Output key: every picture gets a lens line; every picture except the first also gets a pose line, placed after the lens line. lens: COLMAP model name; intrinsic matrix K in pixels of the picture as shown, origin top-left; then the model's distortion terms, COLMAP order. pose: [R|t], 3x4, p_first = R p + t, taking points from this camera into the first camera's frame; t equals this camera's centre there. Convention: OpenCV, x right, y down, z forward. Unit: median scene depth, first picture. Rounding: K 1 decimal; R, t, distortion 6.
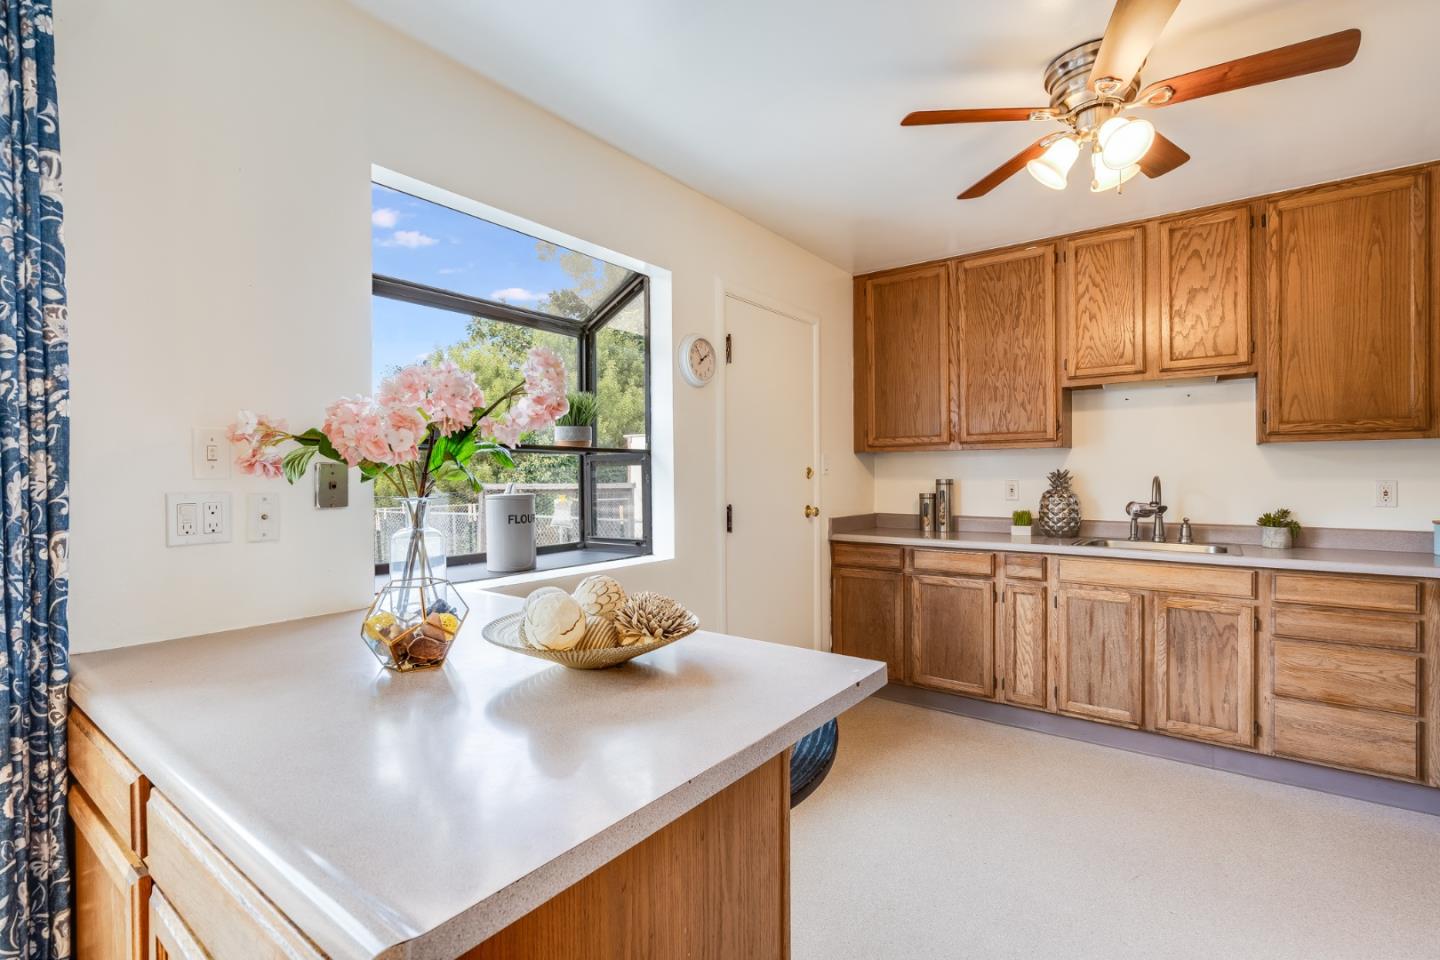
lens RADIAL K [[661.9, 0, 711.6], [0, 661.9, 473.8], [0, 0, 1]] dist [-0.003527, 0.002884]
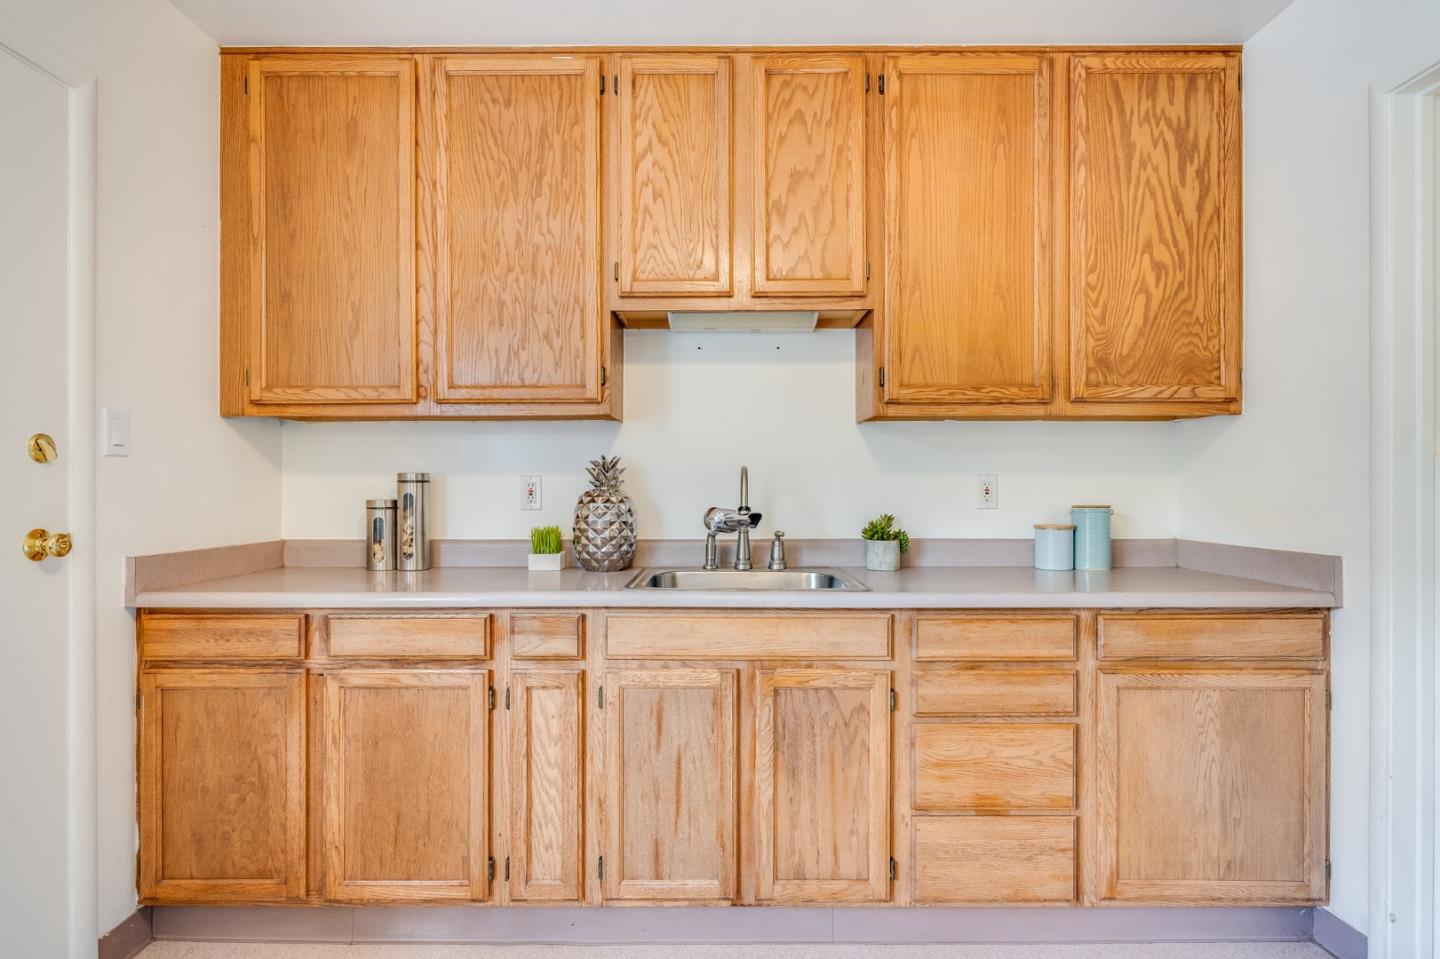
lens RADIAL K [[717.2, 0, 714.3], [0, 717.2, 486.8], [0, 0, 1]] dist [-0.004085, 0.000818]
pose [[0.794343, 0.005584, 0.607444, 0.234832], [-0.003301, 0.999983, -0.004876, 0.026161], [-0.607461, 0.001868, 0.794348, 0.472146]]
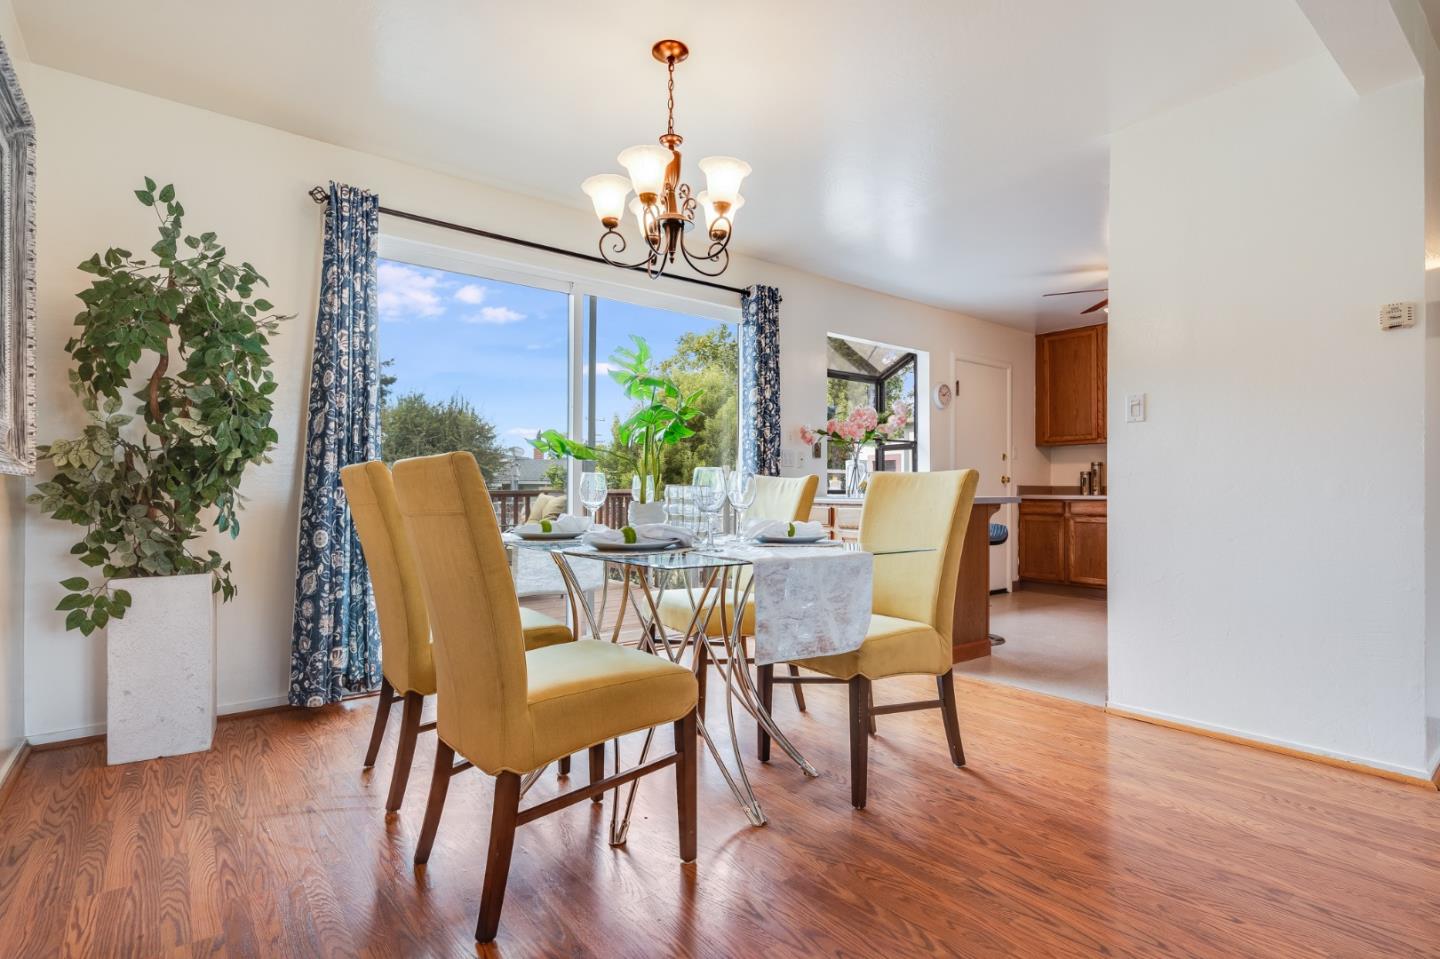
lens RADIAL K [[698.7, 0, 716.4], [0, 698.7, 481.6], [0, 0, 1]] dist [-0.001144, 0.001270]
pose [[0.965881, 0.007318, -0.258883, -0.112736], [-0.009925, 0.999912, -0.008766, 0.095550], [0.258796, 0.011036, 0.965869, -1.031088]]
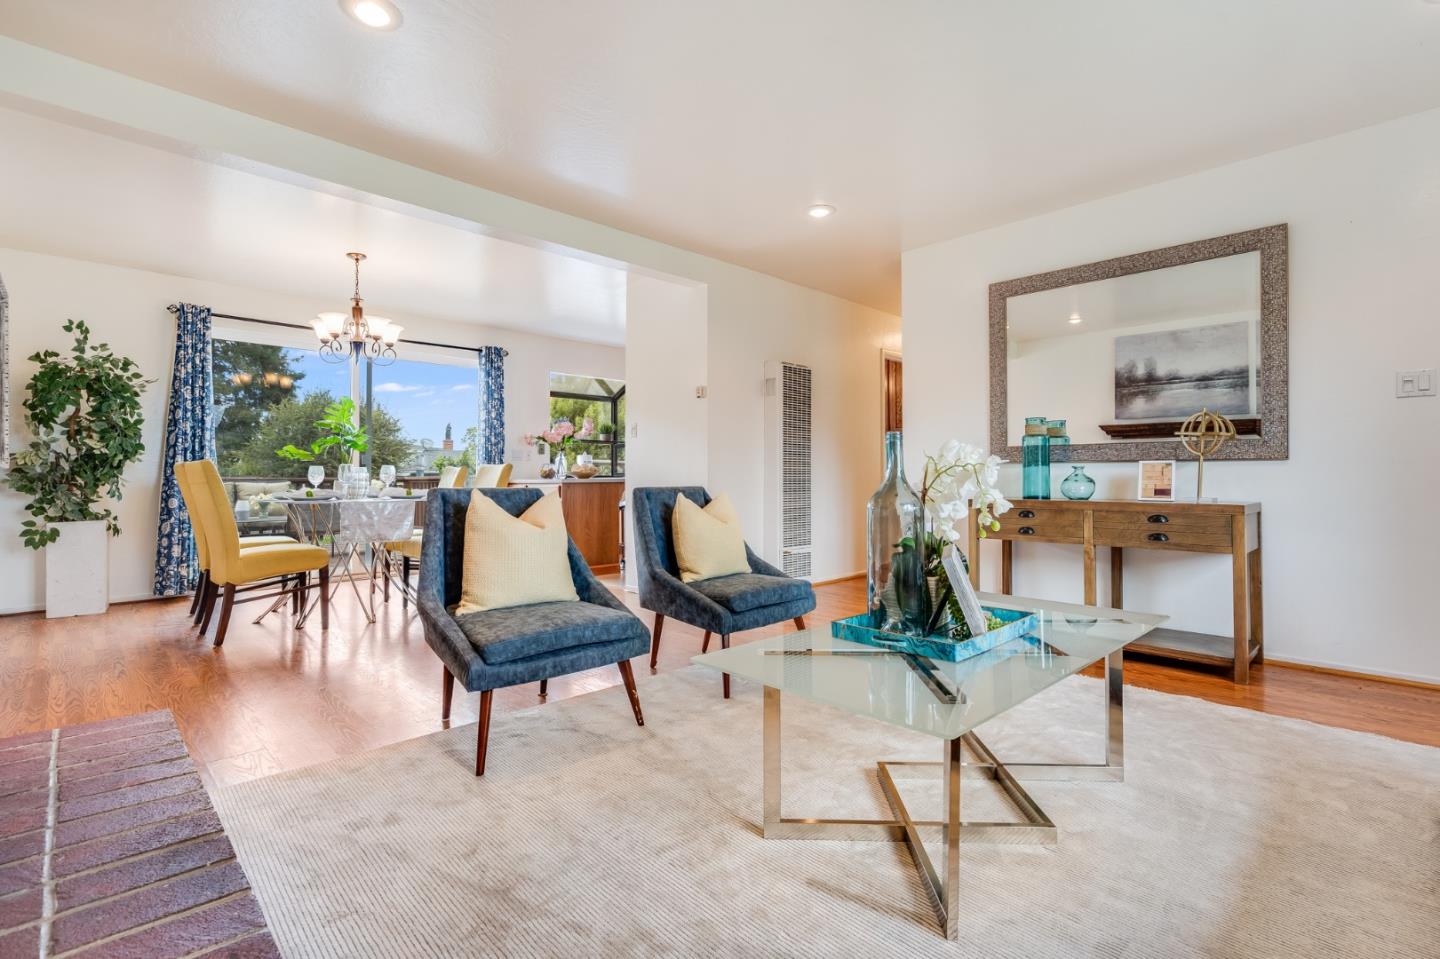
lens RADIAL K [[661.9, 0, 717.8], [0, 661.9, 466.5], [0, 0, 1]] dist [-0.003527, 0.002884]
pose [[0.988832, 0.000863, -0.149029, 0.630126], [-0.003014, 0.999895, -0.014208, 0.099045], [0.149001, 0.014498, 0.988731, -1.614192]]
